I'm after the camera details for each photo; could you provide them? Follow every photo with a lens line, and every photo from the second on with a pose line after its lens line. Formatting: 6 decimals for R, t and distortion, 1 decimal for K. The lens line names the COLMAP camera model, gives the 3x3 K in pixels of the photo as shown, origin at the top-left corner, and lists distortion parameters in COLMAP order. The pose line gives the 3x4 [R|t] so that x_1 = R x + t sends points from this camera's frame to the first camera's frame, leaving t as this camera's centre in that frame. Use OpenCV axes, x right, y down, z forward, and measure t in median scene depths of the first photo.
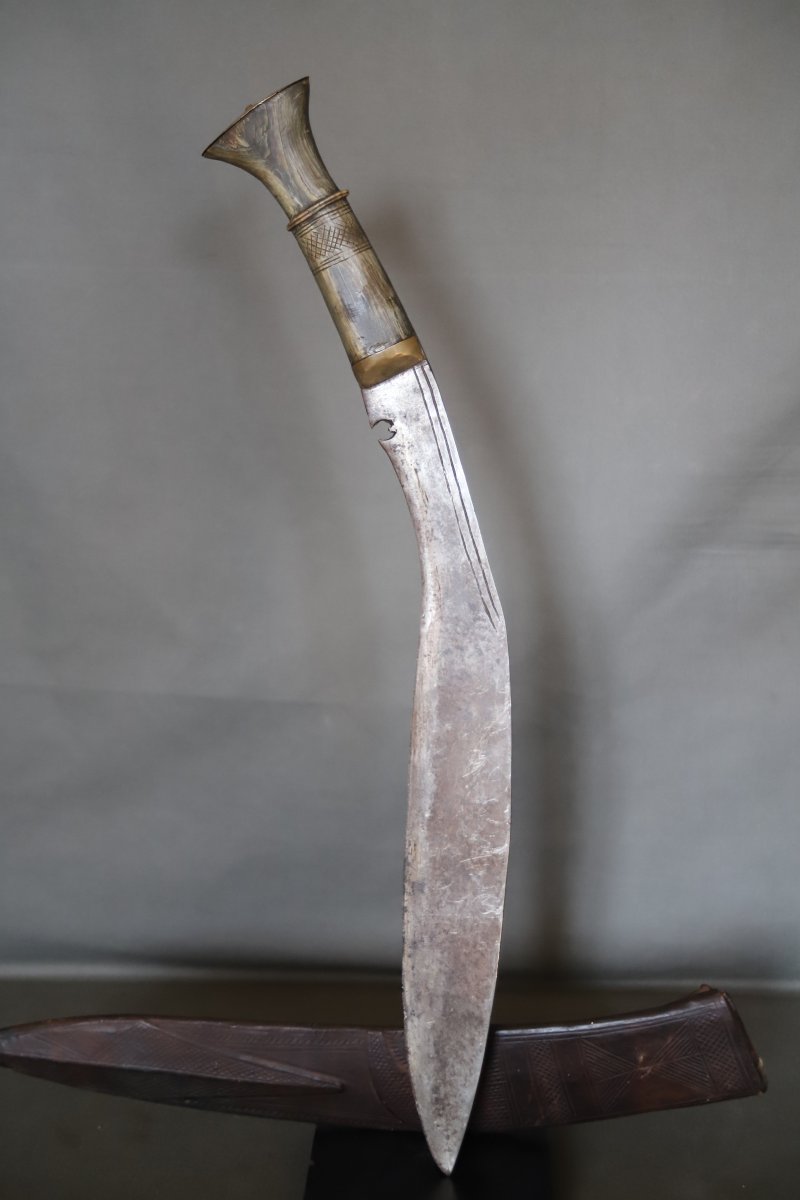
lens RADIAL K [[2069.7, 0, 398.9], [0, 2069.7, 600.7], [0, 0, 1]] dist [0.035029, 0.000000]
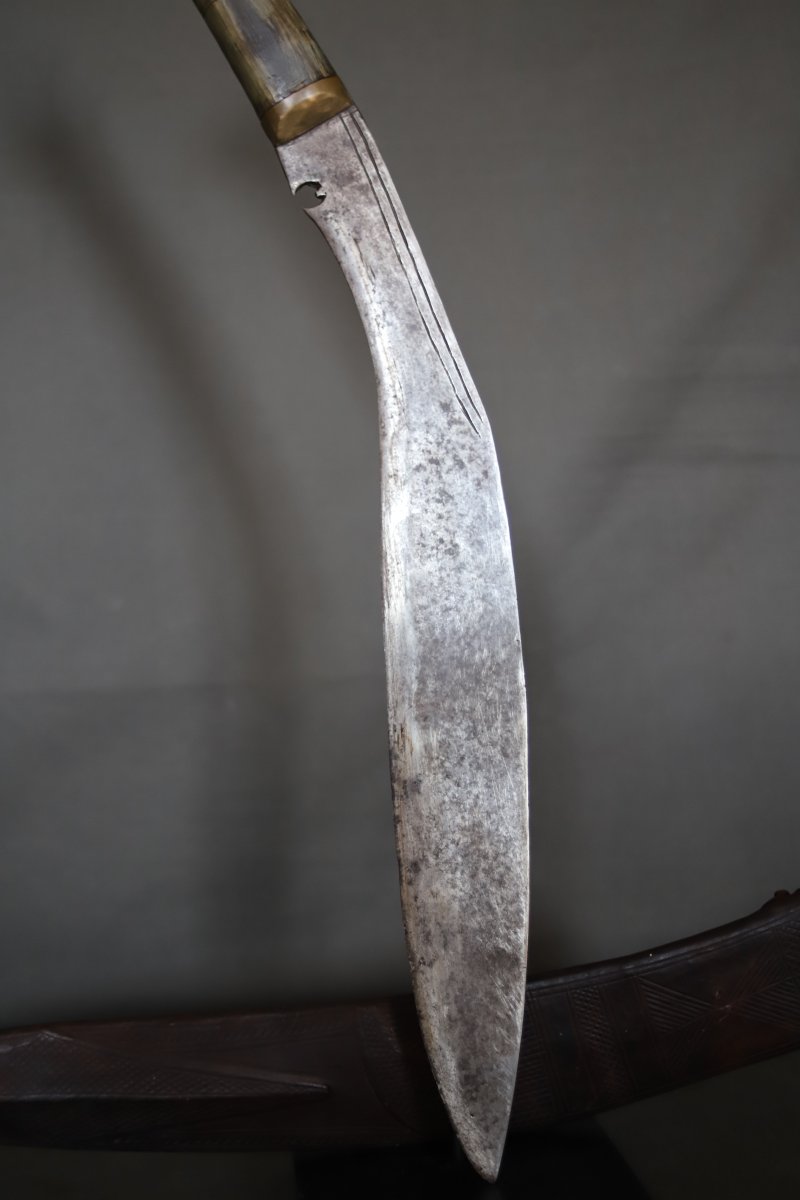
lens RADIAL K [[1678.1, 0, 401.6], [0, 1678.1, 591.1], [0, 0, 1]] dist [-0.058718, 0.000000]
pose [[0.985774, -0.084967, 0.145021, -0.077113], [0.109807, 0.978792, -0.172940, 0.176725], [-0.127251, 0.186404, 0.974198, 0.409247]]
